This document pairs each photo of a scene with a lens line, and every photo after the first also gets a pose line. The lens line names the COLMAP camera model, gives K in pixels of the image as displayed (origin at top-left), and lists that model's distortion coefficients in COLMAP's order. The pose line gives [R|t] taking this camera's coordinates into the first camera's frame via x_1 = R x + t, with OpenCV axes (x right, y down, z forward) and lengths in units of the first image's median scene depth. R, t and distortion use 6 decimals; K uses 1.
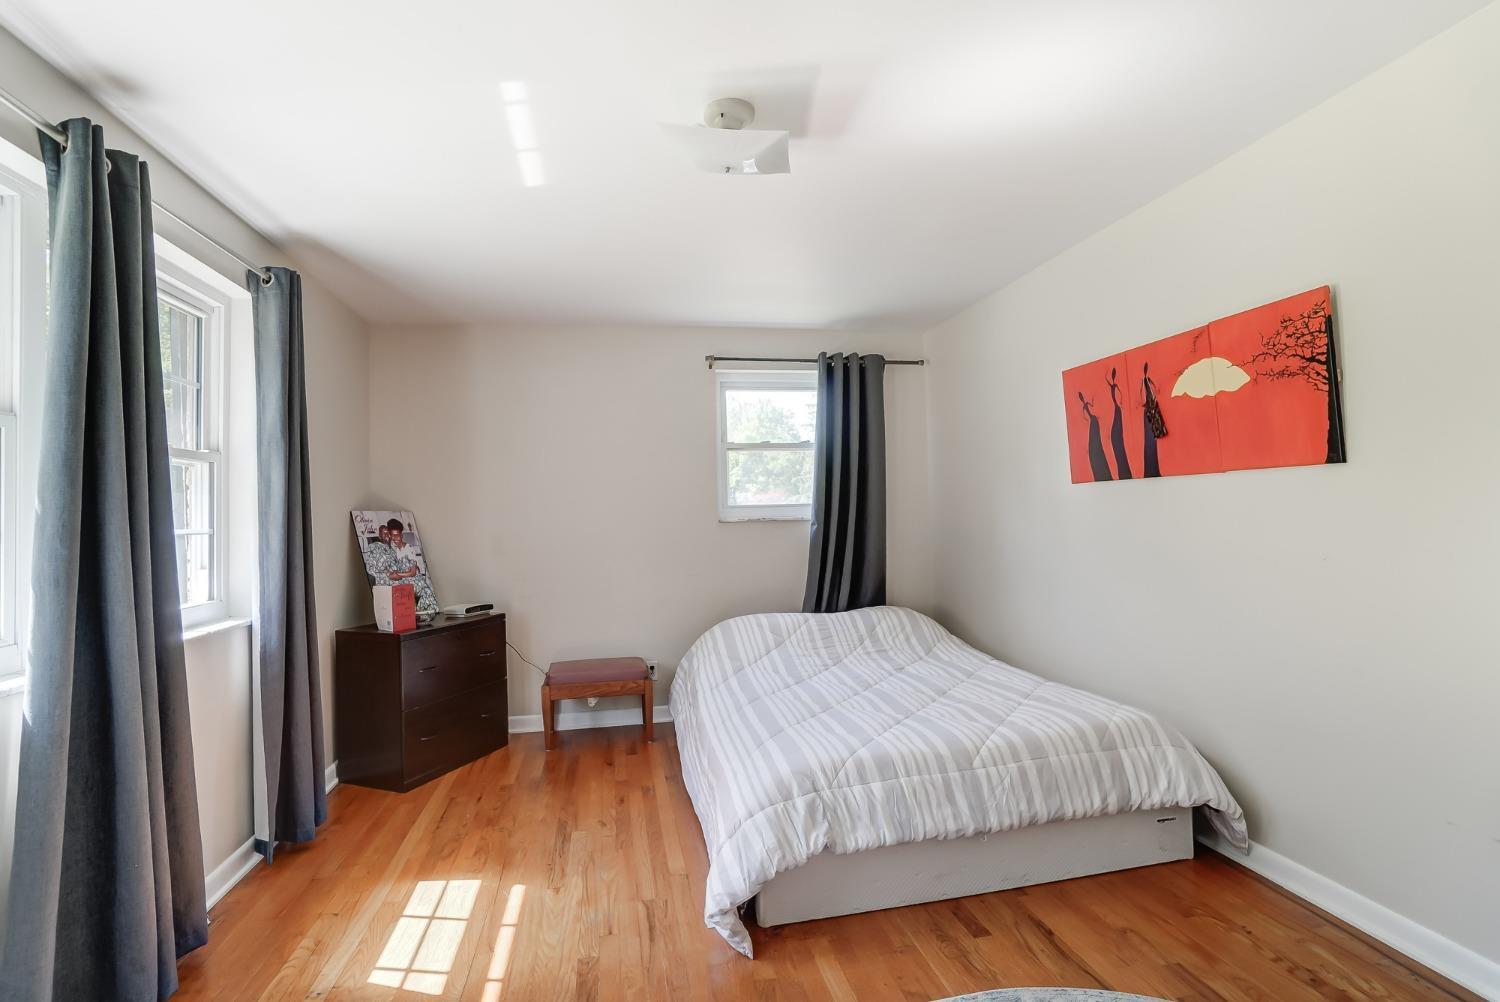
lens RADIAL K [[668.2, 0, 749.2], [0, 668.2, 497.5], [0, 0, 1]] dist [-0.043107, 0.001047]
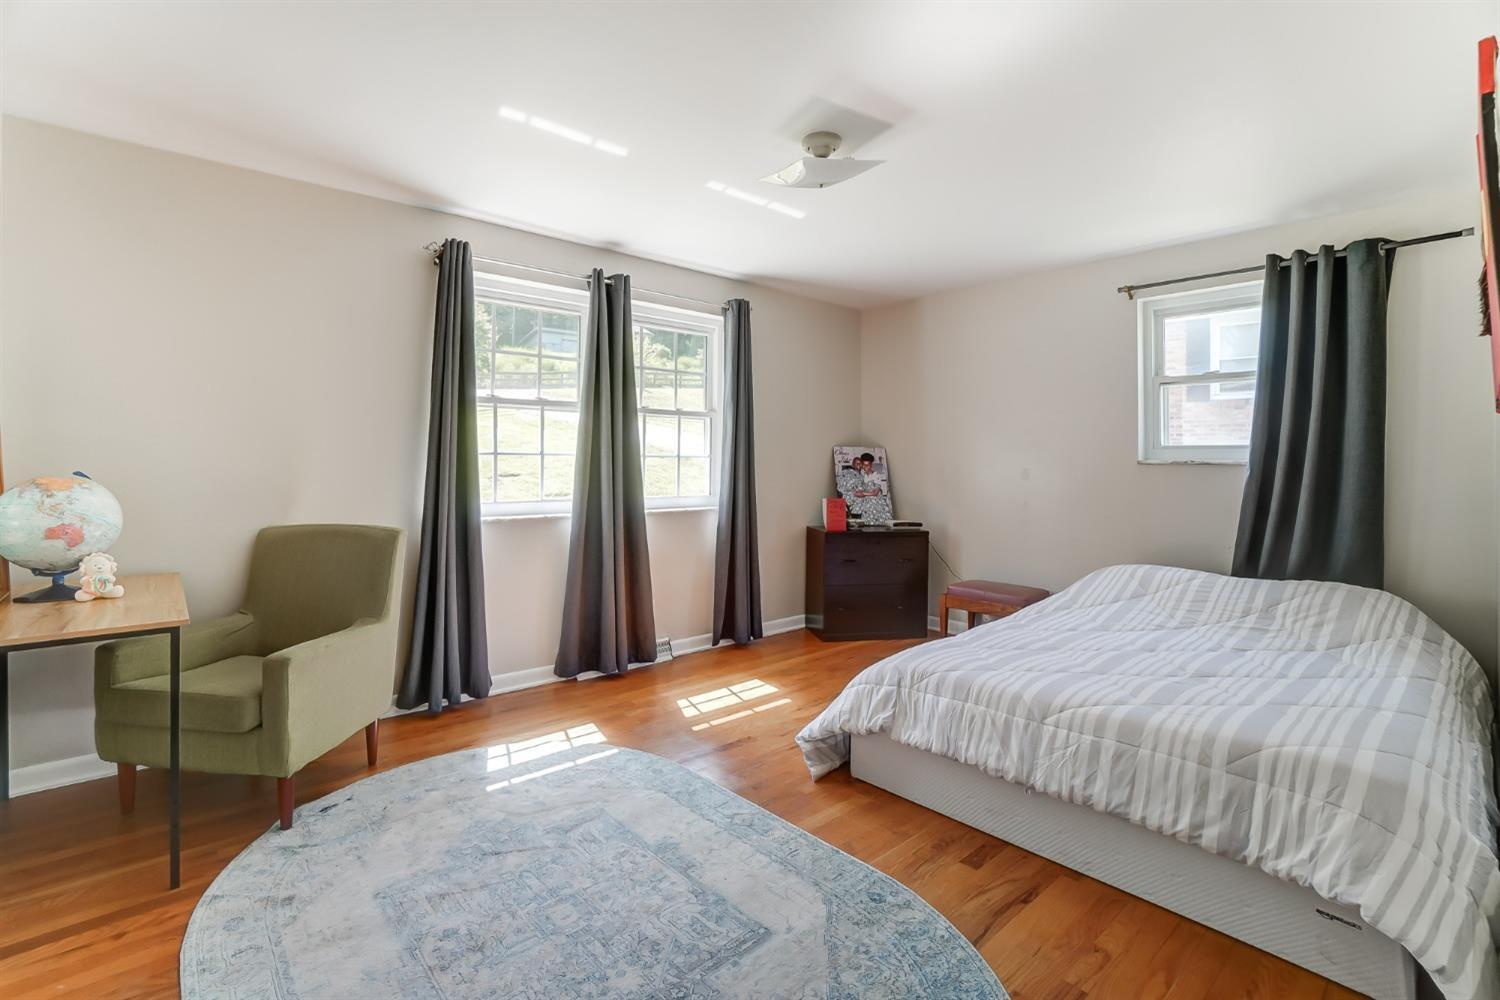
lens RADIAL K [[646.3, 0, 778.4], [0, 646.3, 459.0], [0, 0, 1]] dist [-0.030204, 0.000544]
pose [[0.567333, 0.027163, -0.823041, 0.843213], [-0.000481, 0.999467, 0.032655, 0.002424], [0.823489, -0.018130, 0.567043, 0.169386]]
